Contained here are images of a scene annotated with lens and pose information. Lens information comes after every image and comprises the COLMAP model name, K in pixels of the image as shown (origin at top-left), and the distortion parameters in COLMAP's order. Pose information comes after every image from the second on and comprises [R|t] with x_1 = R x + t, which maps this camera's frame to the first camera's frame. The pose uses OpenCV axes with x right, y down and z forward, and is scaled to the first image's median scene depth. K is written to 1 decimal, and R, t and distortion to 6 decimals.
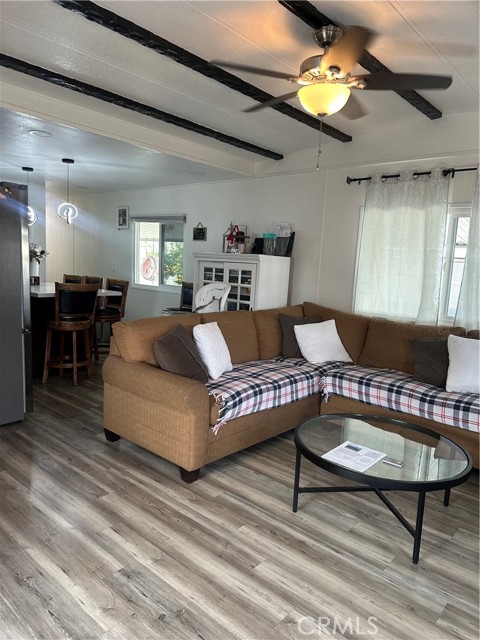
lens RADIAL K [[453.6, 0, 241.5], [0, 453.6, 319.3], [0, 0, 1]] dist [0.018717, -0.015915]
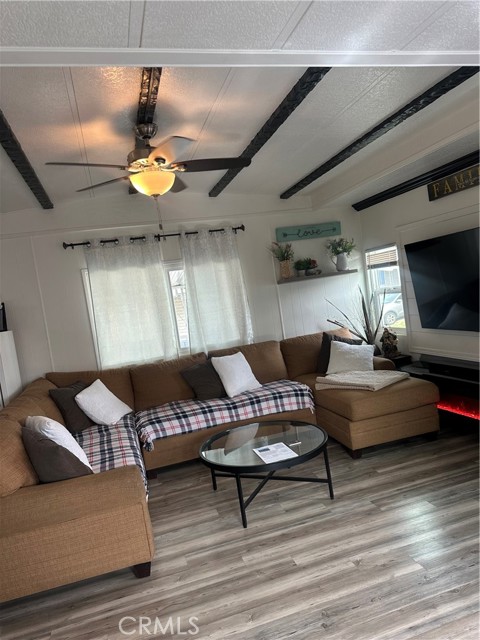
lens RADIAL K [[453.6, 0, 240.8], [0, 453.6, 321.3], [0, 0, 1]] dist [0.018717, -0.015915]
pose [[0.536533, -0.193043, 0.821503, -0.591192], [0.268928, 0.961842, 0.050381, -0.120594], [-0.799881, 0.193894, 0.567975, 0.183605]]
